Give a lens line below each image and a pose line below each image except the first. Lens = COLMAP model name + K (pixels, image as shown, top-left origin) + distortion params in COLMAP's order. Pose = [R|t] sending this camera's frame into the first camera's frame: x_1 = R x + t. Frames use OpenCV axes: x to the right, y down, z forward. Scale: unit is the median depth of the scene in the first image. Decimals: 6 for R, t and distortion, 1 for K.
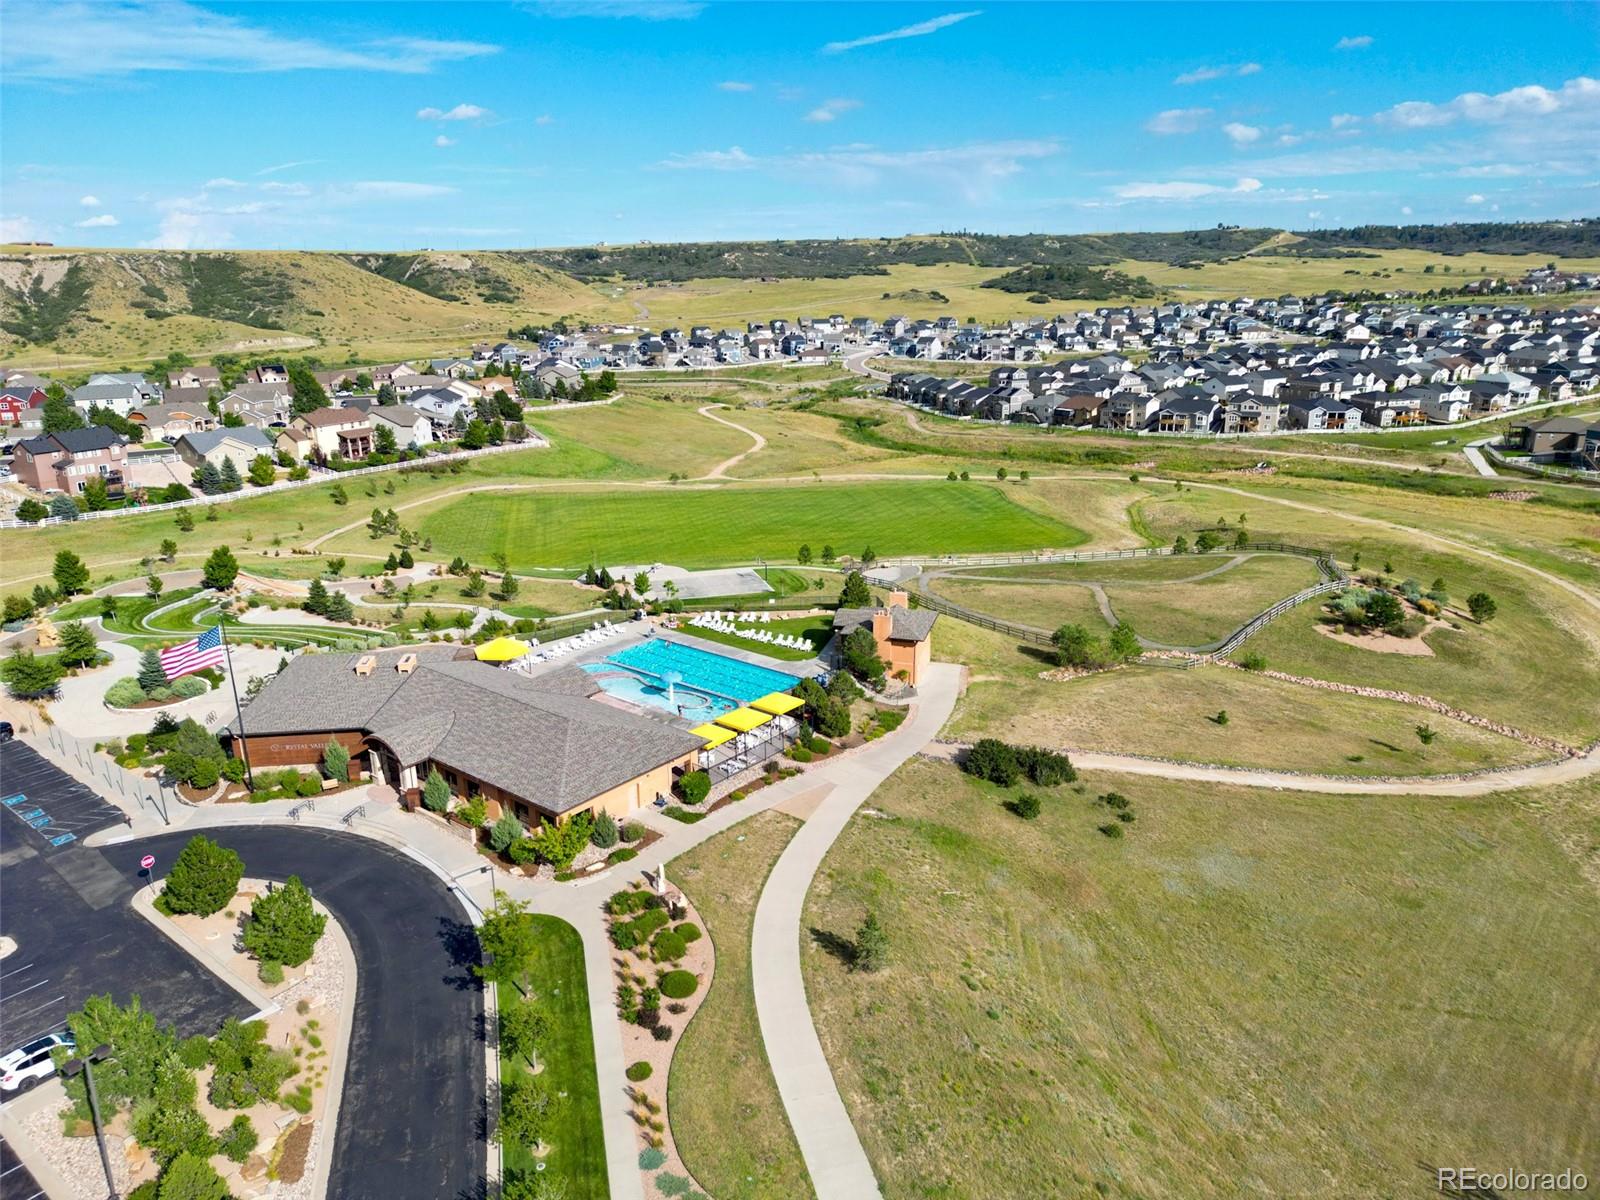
lens RADIAL K [[1119.0, 0, 801.9], [0, 1119.0, 602.4], [0, 0, 1]] dist [0.041959, -0.038808]
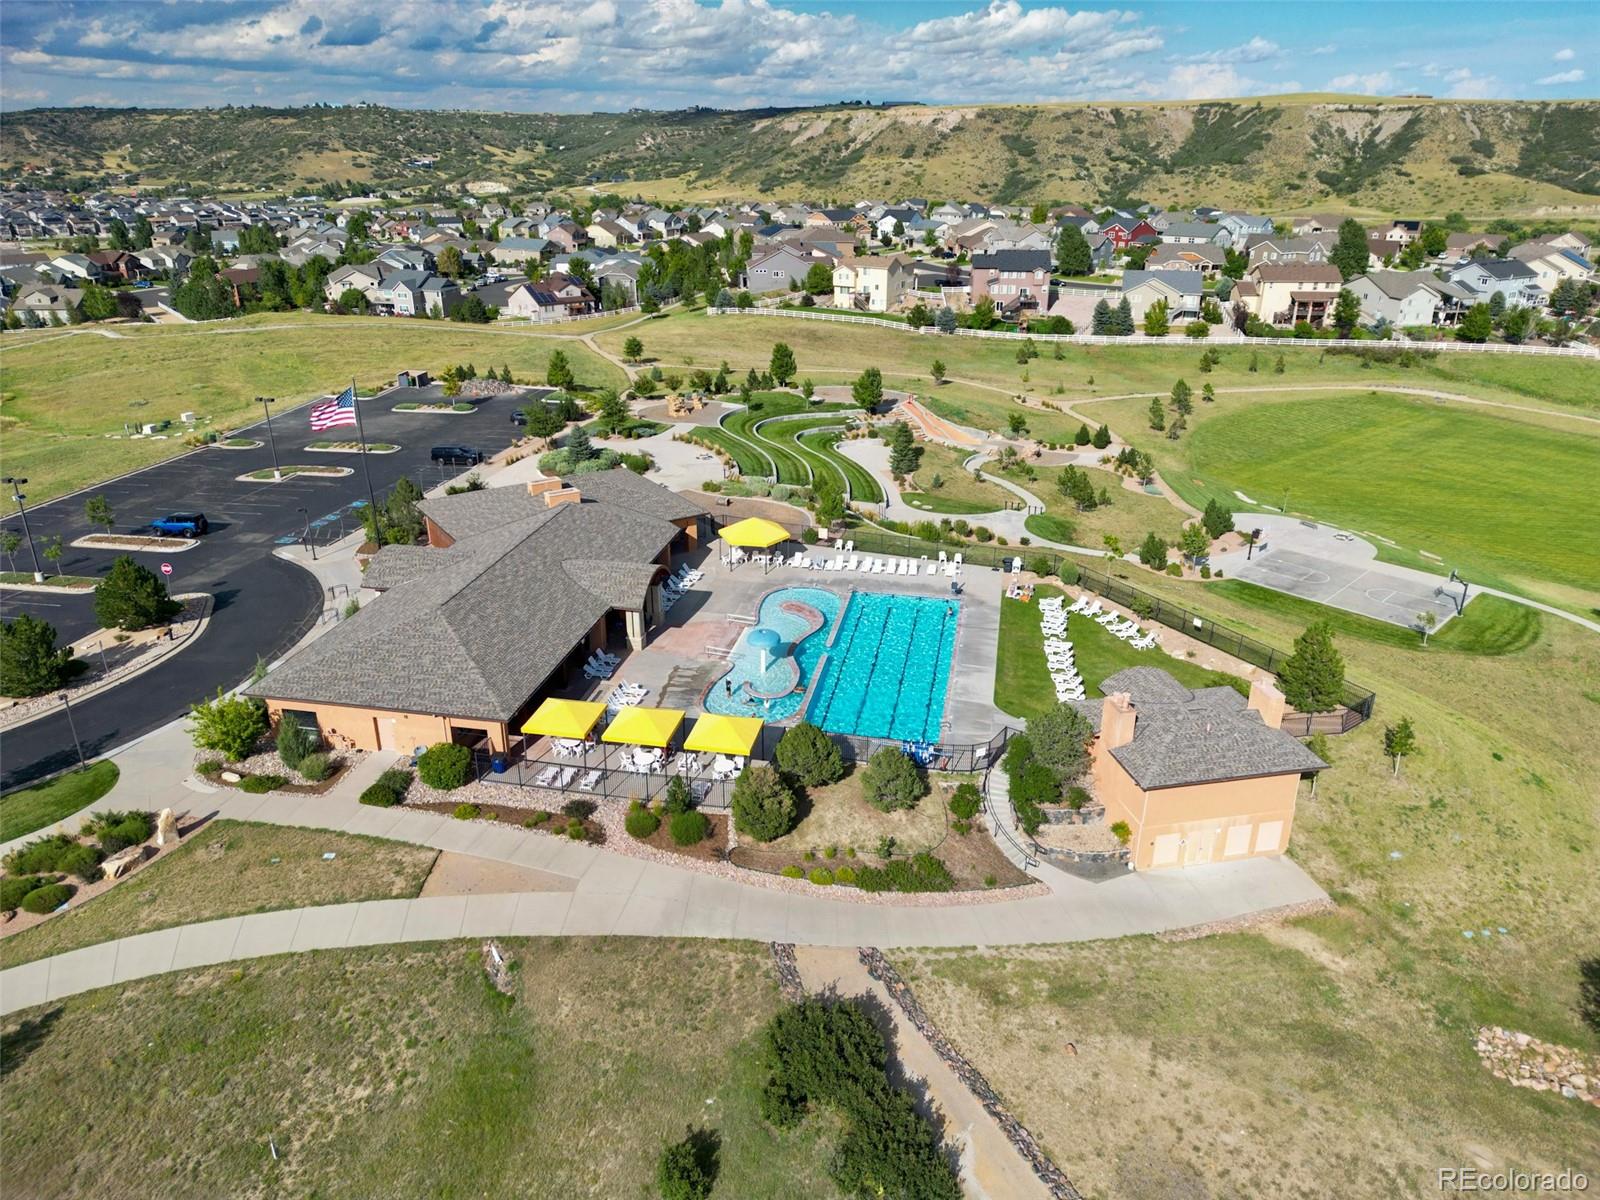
lens RADIAL K [[1120.0, 0, 800.2], [0, 1120.0, 595.1], [0, 0, 1]] dist [0.060540, -0.059931]
pose [[0.470145, 0.351217, -0.809698, 0.127336], [-0.268249, 0.930874, 0.248023, -0.038489], [0.840837, 0.100594, 0.531860, 0.198912]]
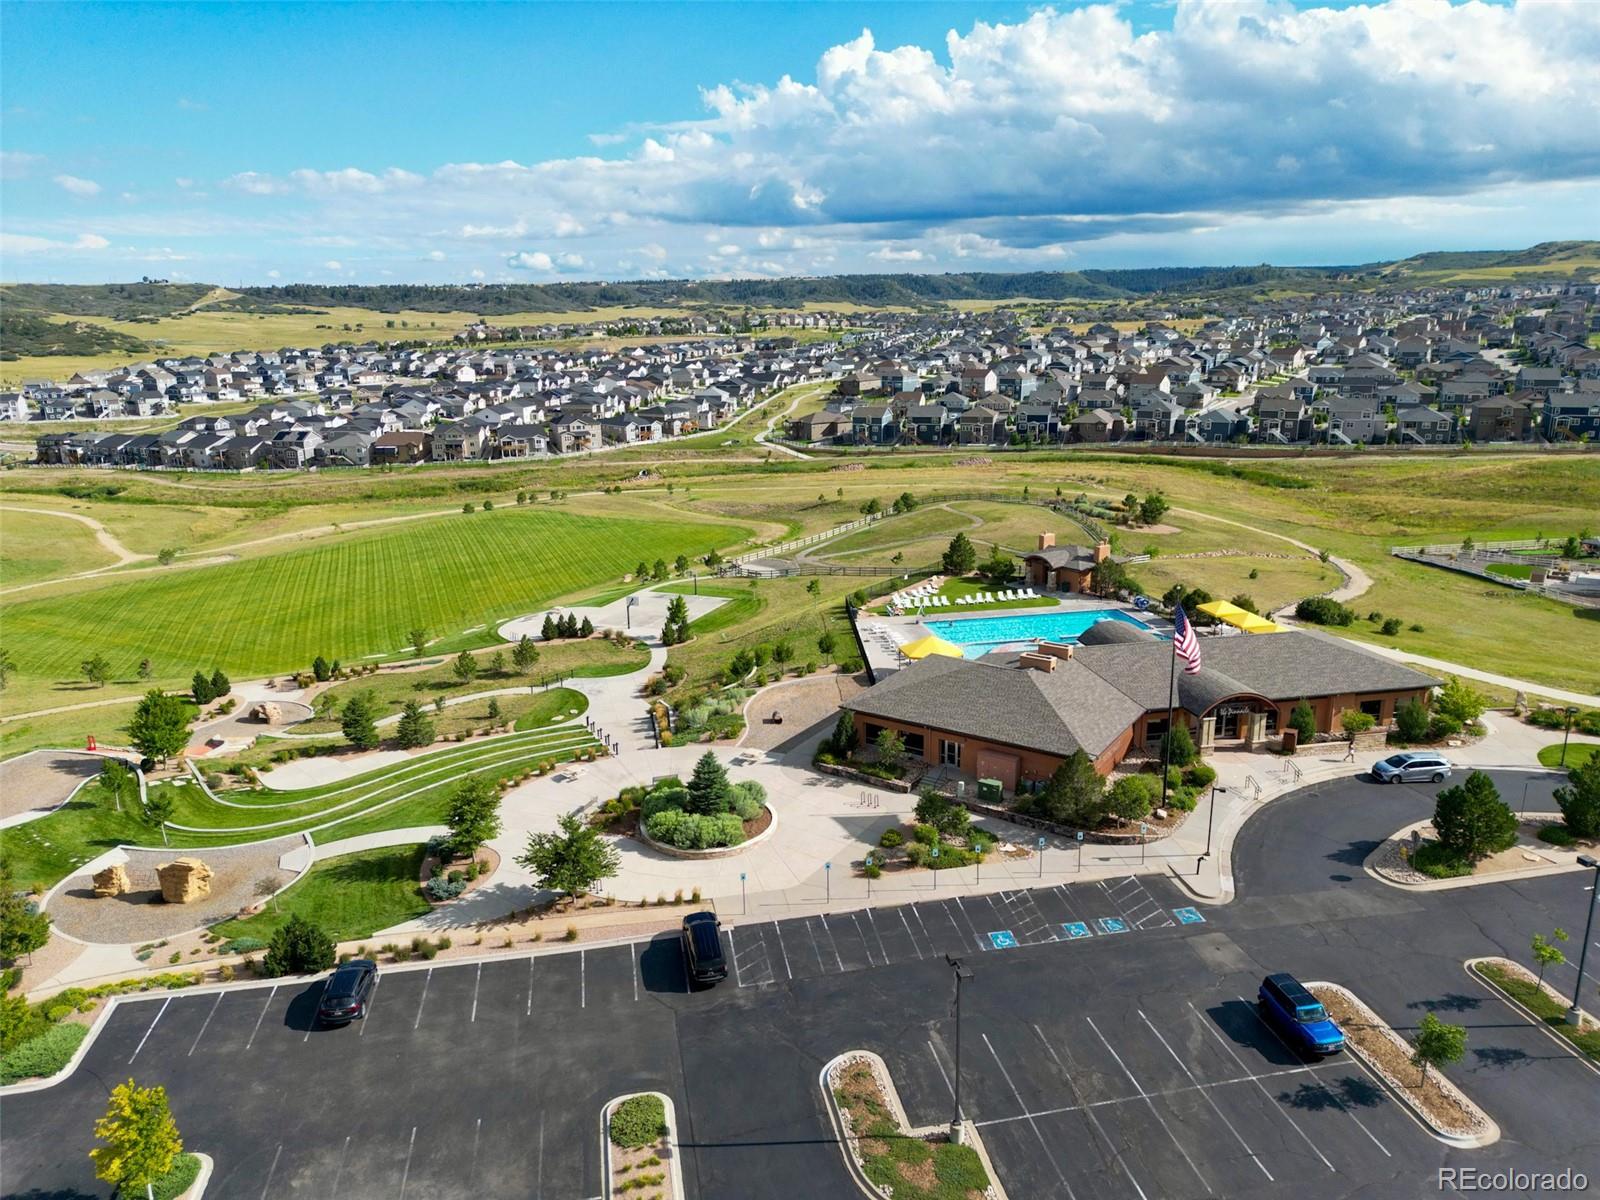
lens RADIAL K [[1120.0, 0, 800.2], [0, 1120.0, 595.1], [0, 0, 1]] dist [0.060540, -0.059931]
pose [[0.630671, -0.185955, 0.753442, -0.317278], [0.228602, 0.972305, 0.048621, -0.021008], [-0.741617, 0.141574, 0.655714, 0.160753]]
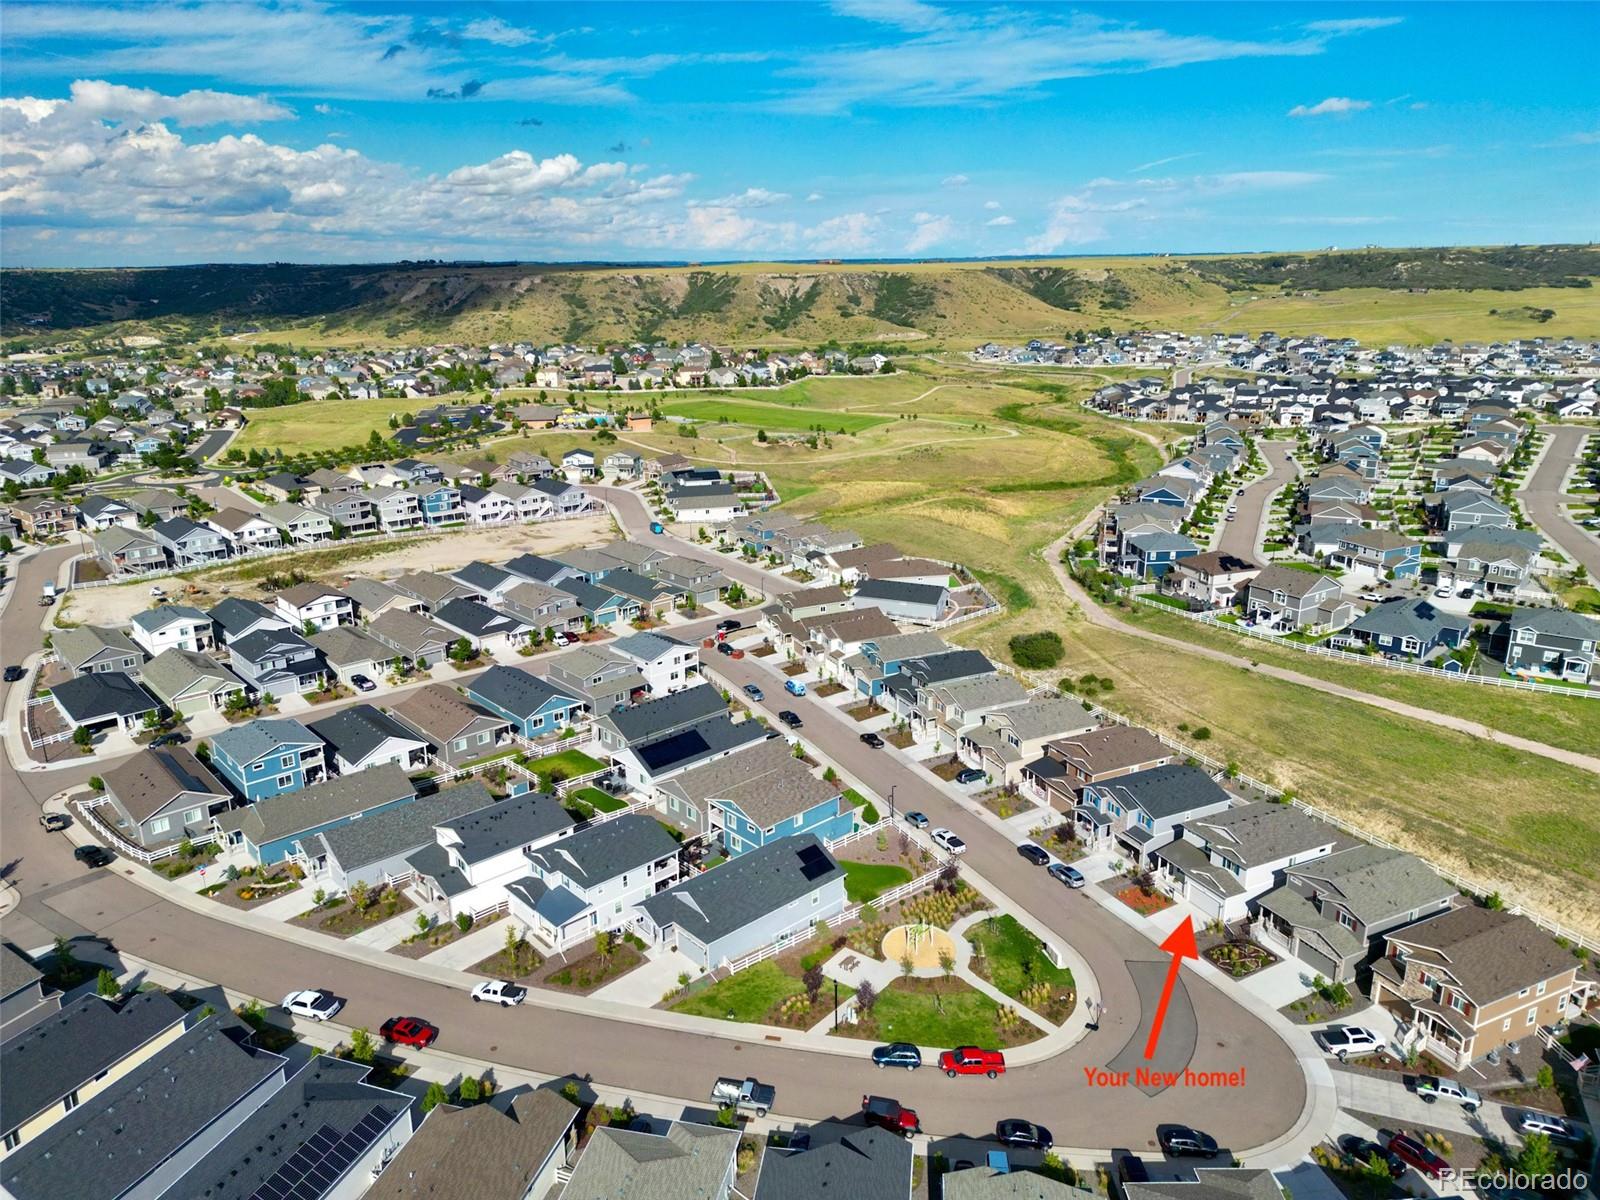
lens RADIAL K [[1106.7, 0, 800.0], [0, 1106.7, 600.0], [0, 0, 1]] dist [0.089809, -0.119623]
pose [[0.765262, 0.192866, -0.614147, 1.058593], [-0.189460, 0.979285, 0.071456, 0.091769], [0.615206, 0.061674, 0.785950, -0.596967]]
